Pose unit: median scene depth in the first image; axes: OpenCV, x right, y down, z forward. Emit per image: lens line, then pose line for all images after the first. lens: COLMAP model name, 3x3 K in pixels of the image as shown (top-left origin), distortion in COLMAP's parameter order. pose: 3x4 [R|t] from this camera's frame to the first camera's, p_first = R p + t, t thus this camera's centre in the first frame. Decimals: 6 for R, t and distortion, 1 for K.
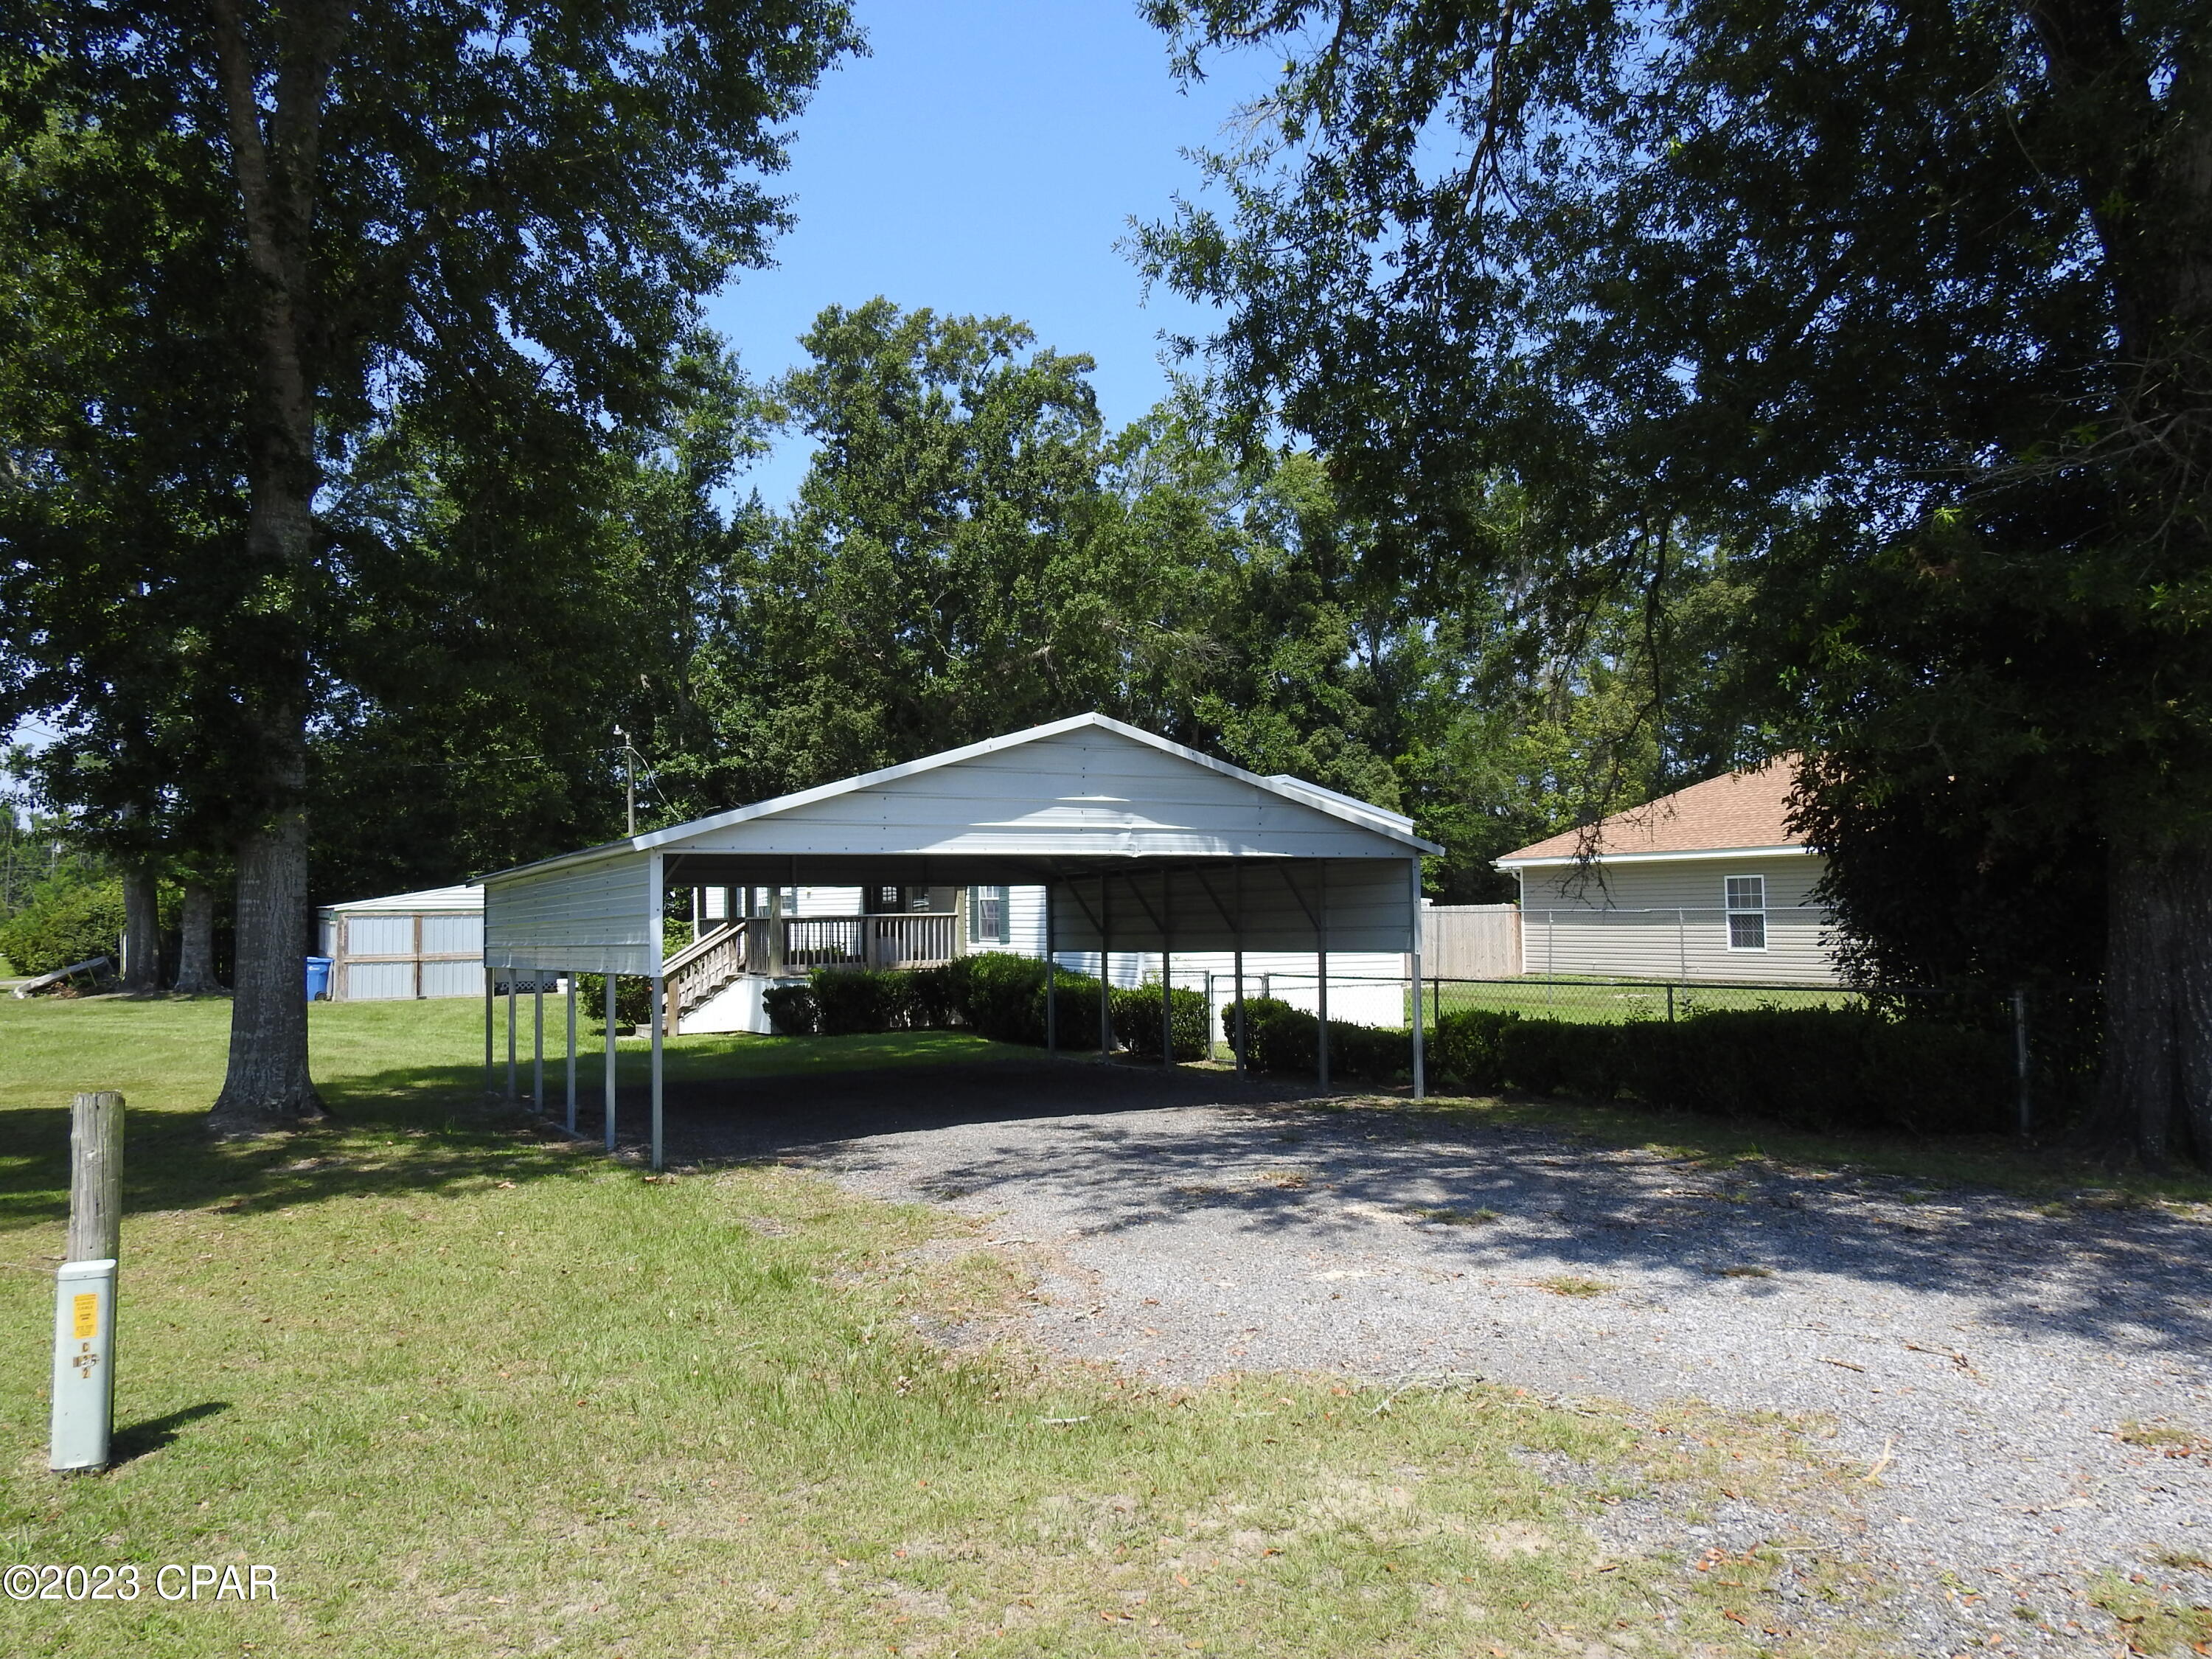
lens RADIAL K [[1583.1, 0, 1106.0], [0, 1583.1, 829.5], [0, 0, 1]] dist [-0.003424, 0.003170]
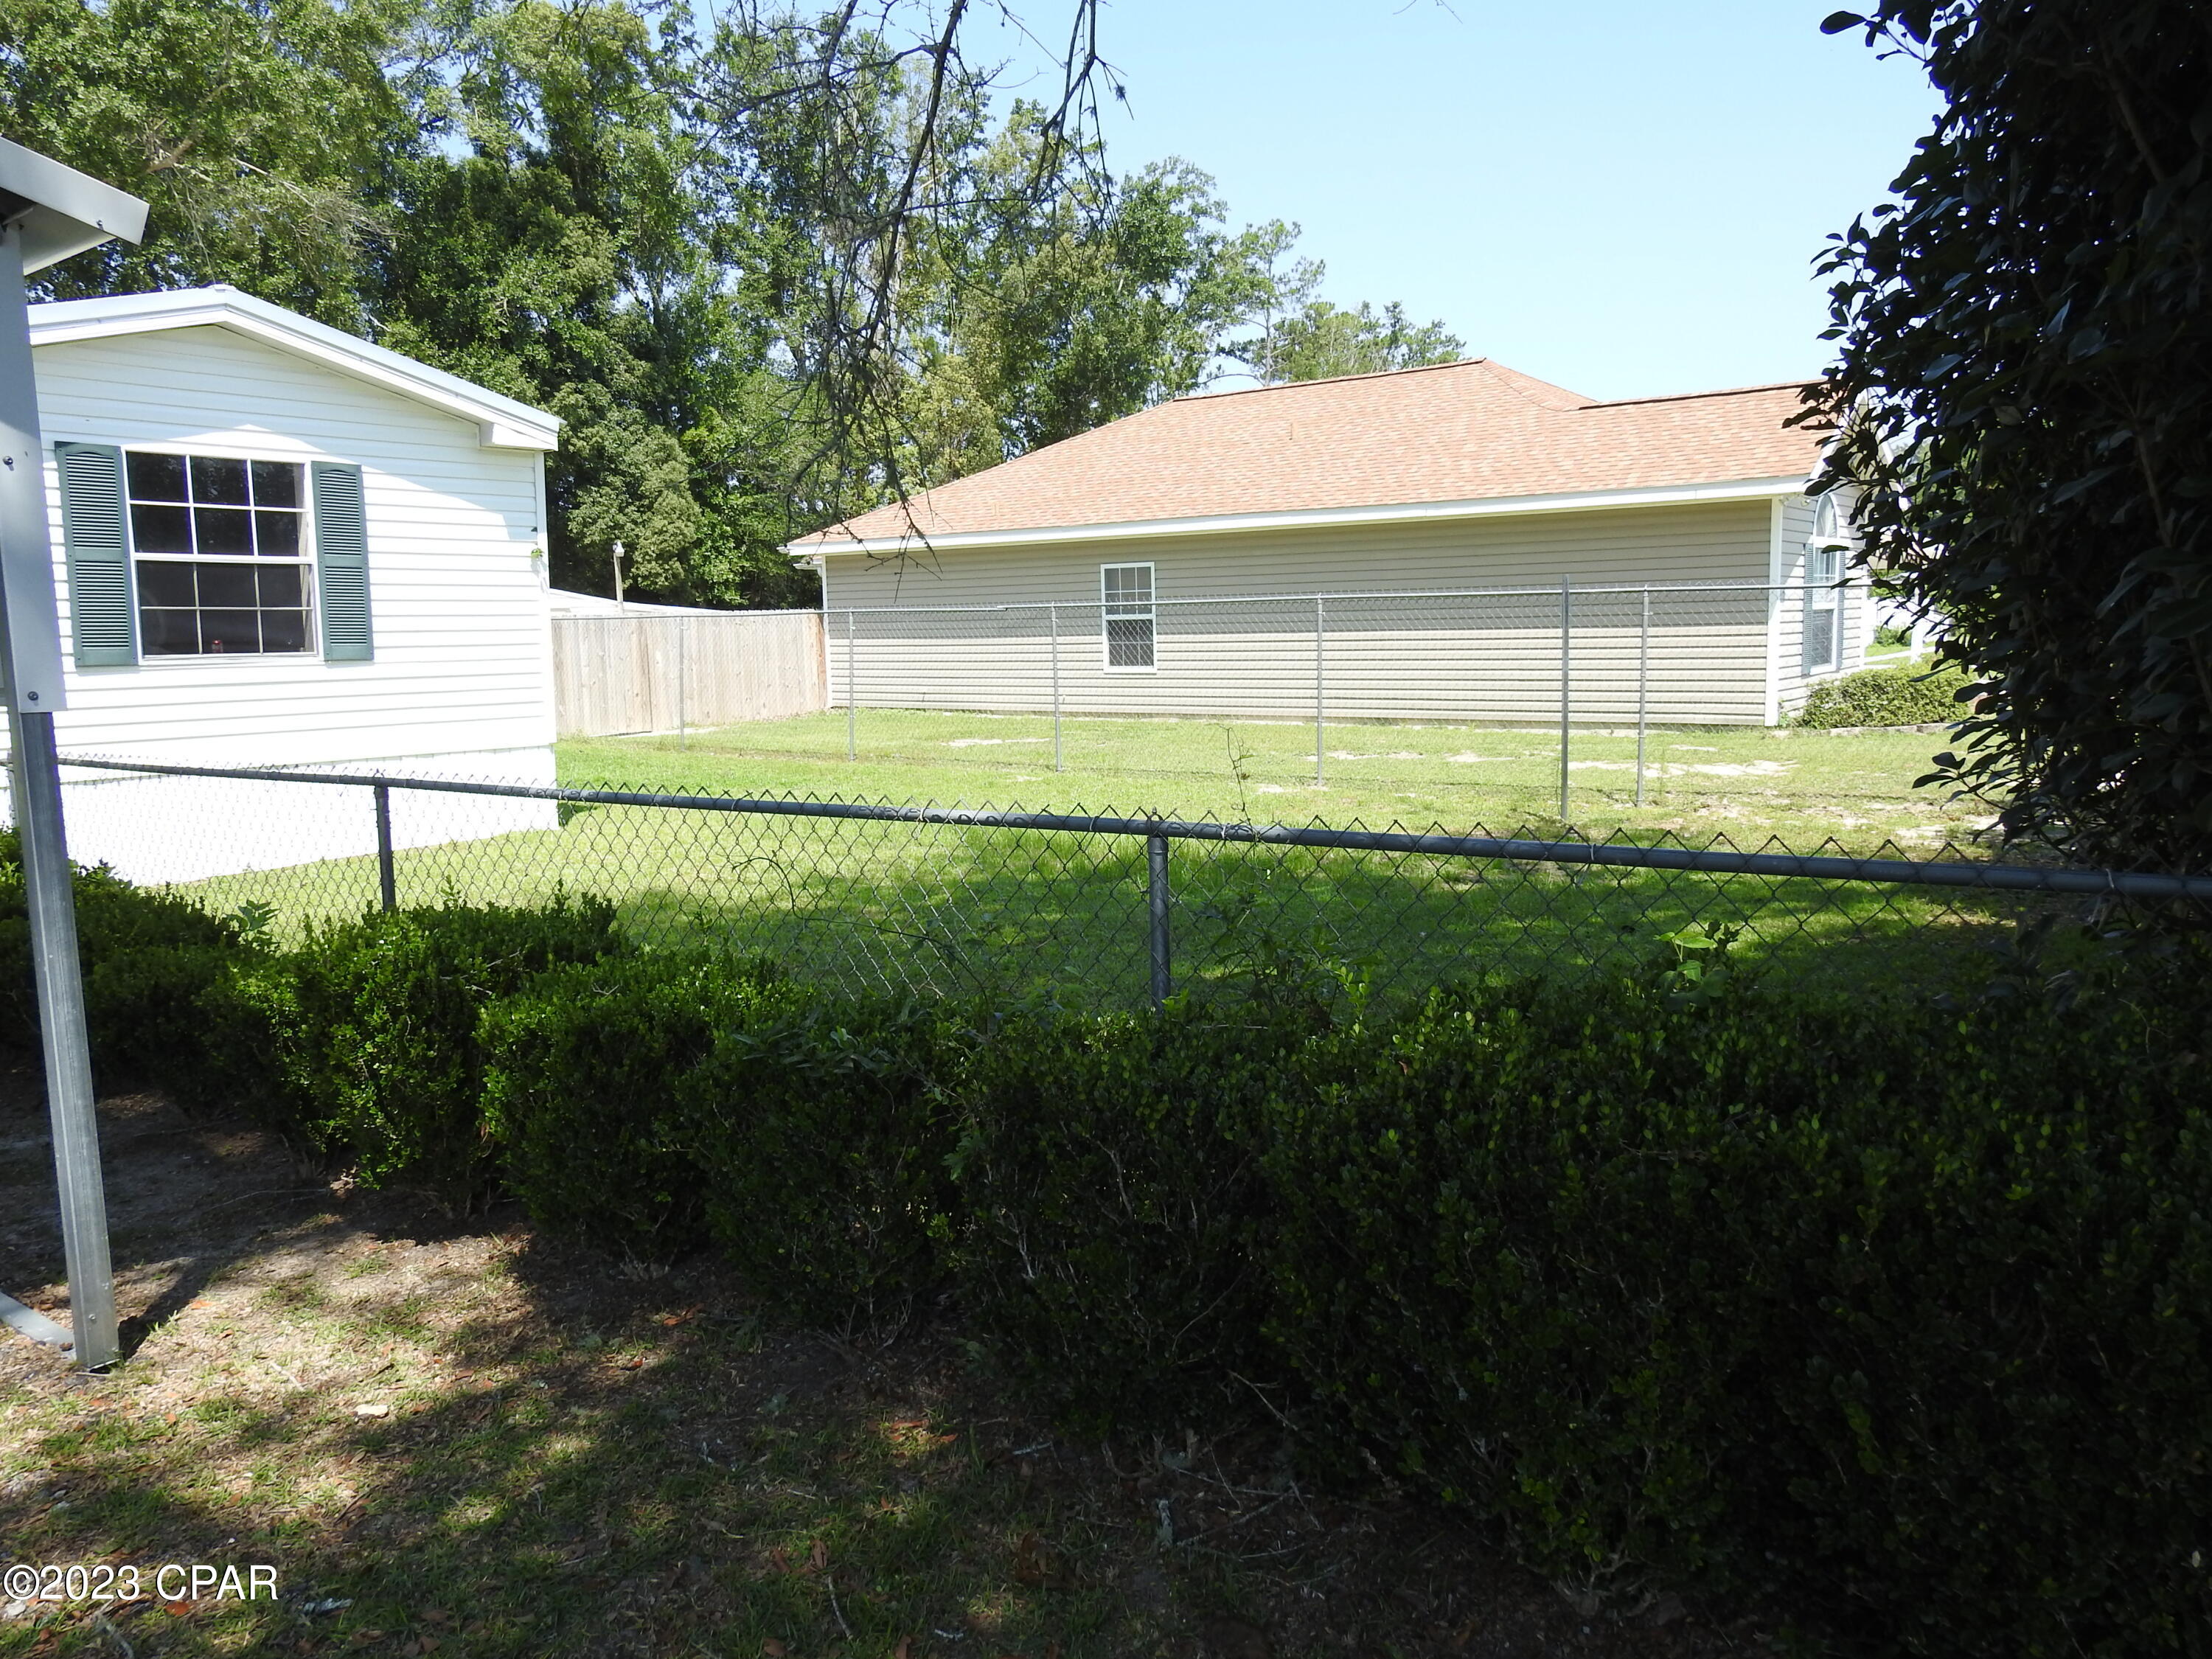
lens RADIAL K [[1583.1, 0, 1106.0], [0, 1583.1, 829.5], [0, 0, 1]] dist [-0.003424, 0.003170]
pose [[0.917823, -0.056606, 0.392934, 0.112280], [-0.012669, 0.985102, 0.171506, 0.024938], [-0.396789, -0.162390, 0.903431, 0.349600]]
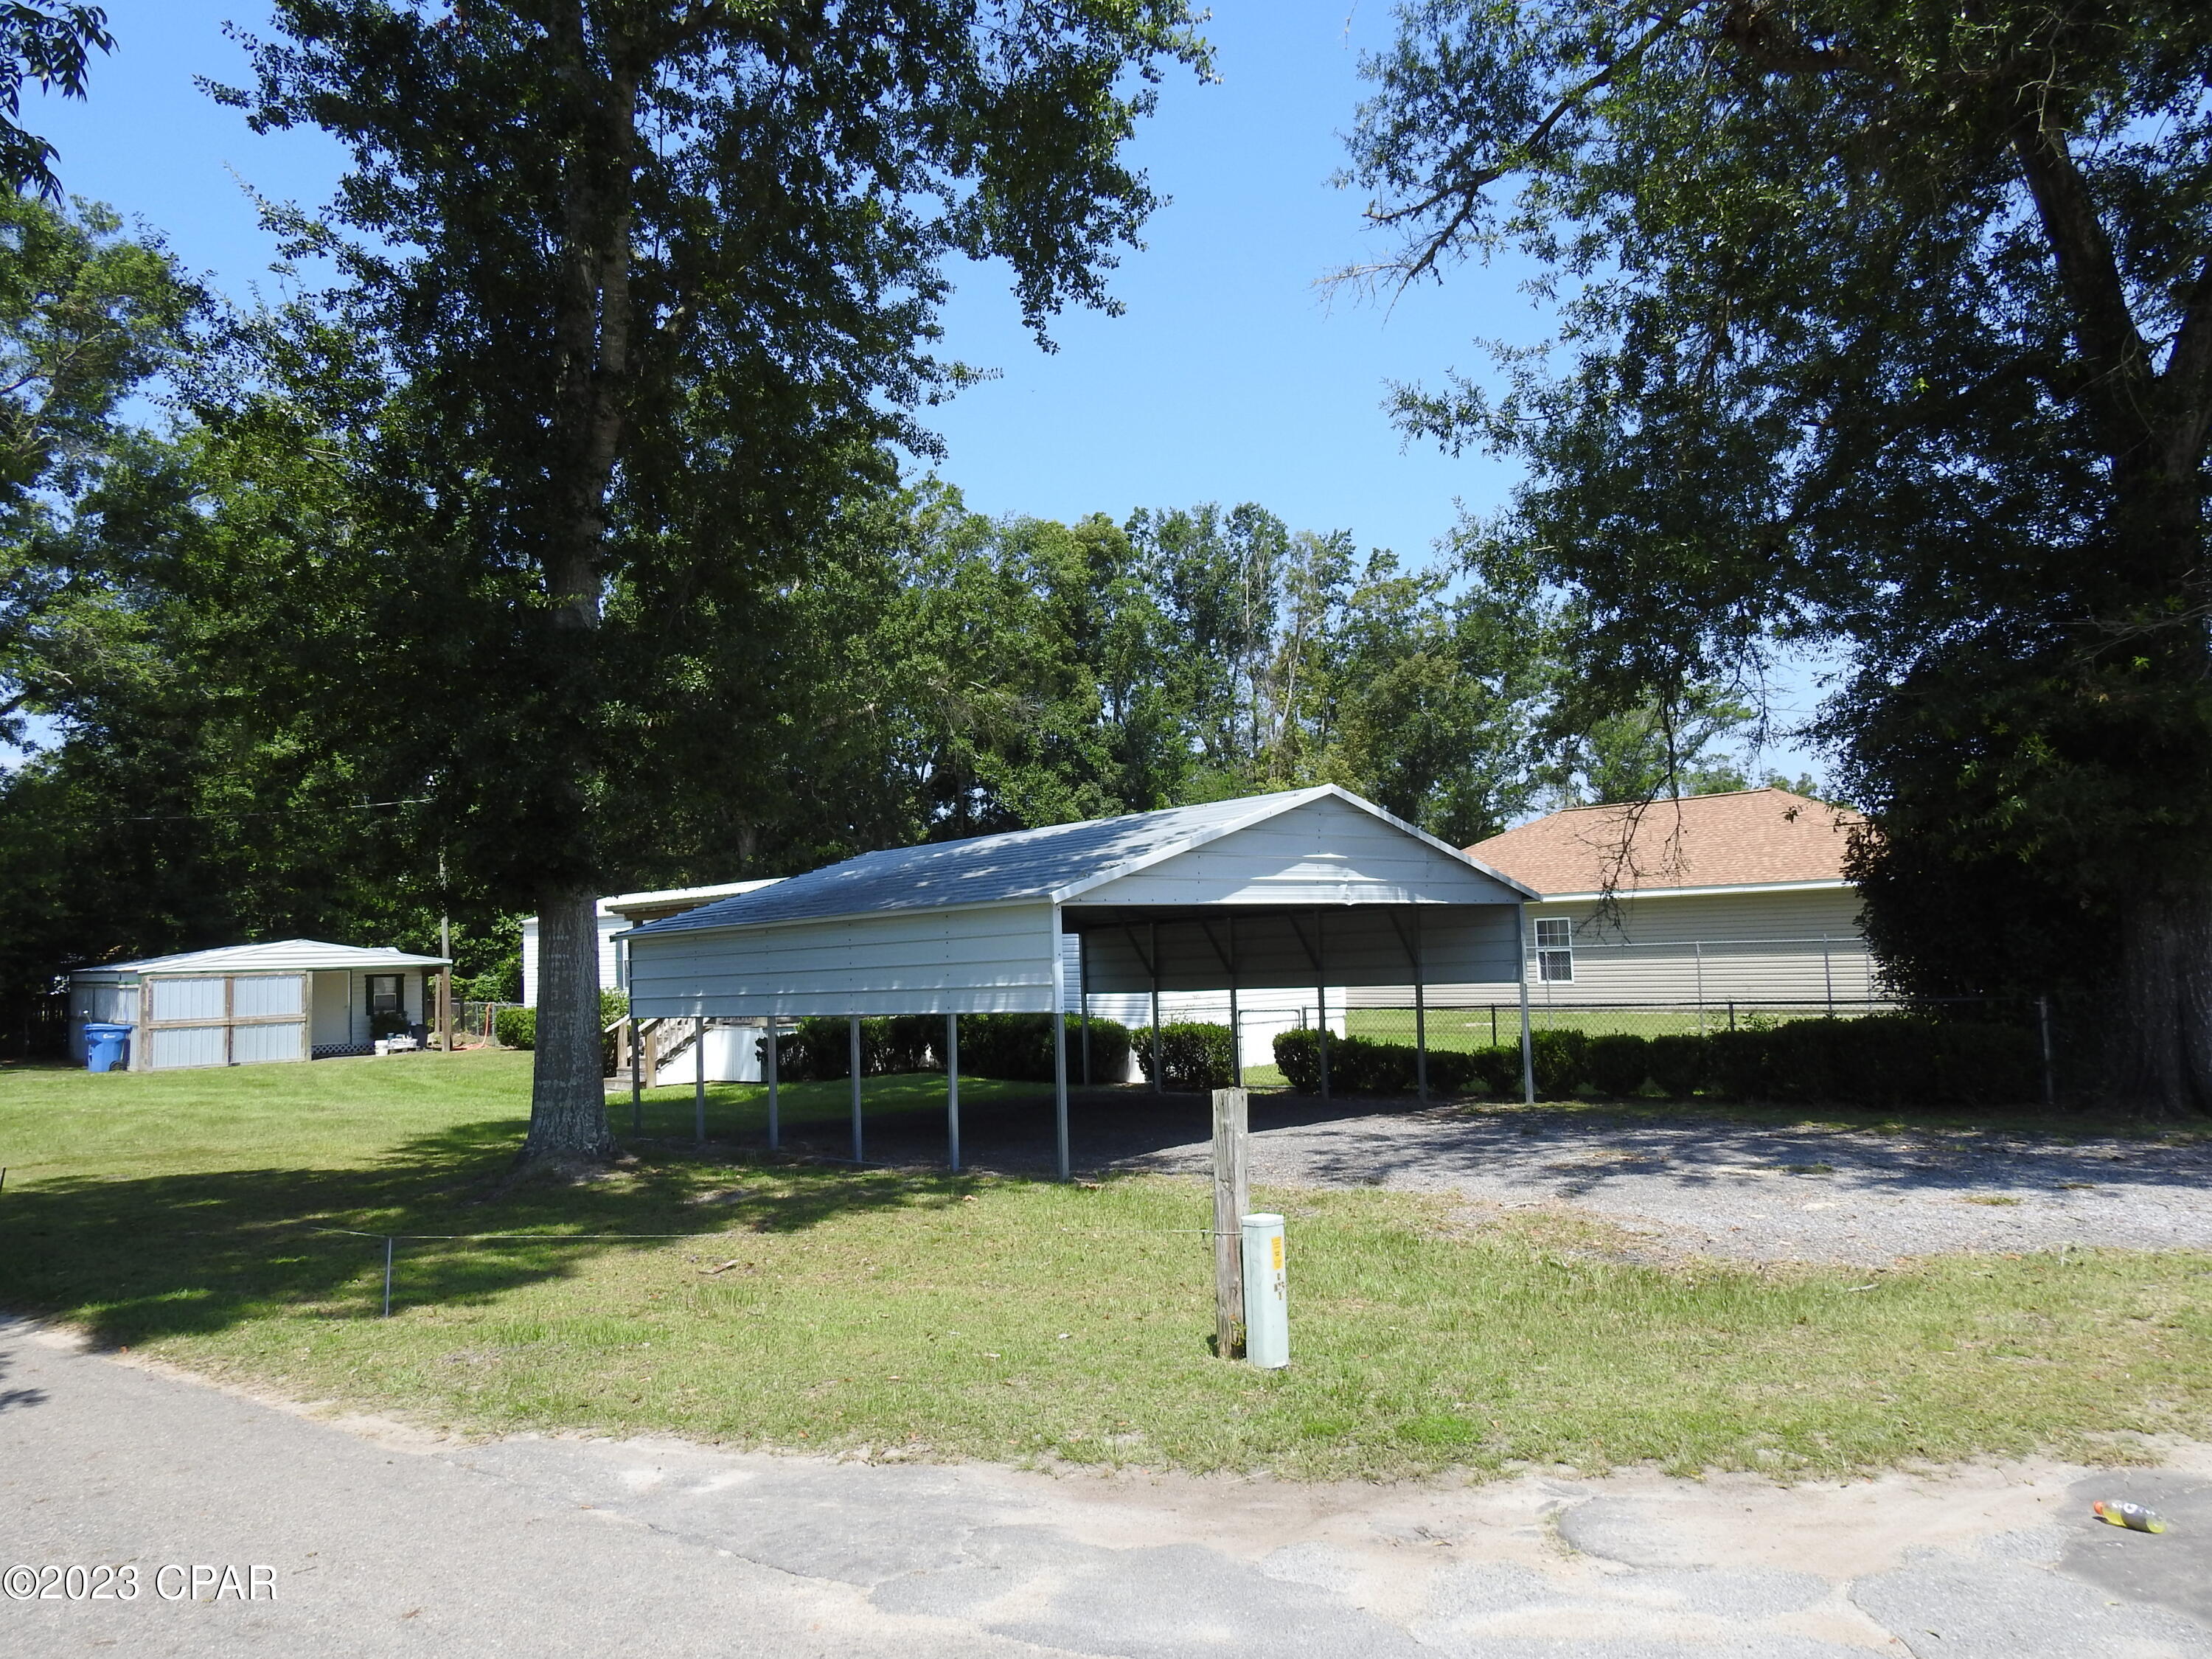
lens RADIAL K [[1580.4, 0, 1106.0], [0, 1580.4, 829.5], [0, 0, 1]] dist [-0.010067, 0.003576]
pose [[0.972222, 0.001861, 0.234055, -0.183194], [0.005584, 0.999499, -0.031144, -0.001363], [-0.233996, 0.031586, 0.971724, -0.046312]]
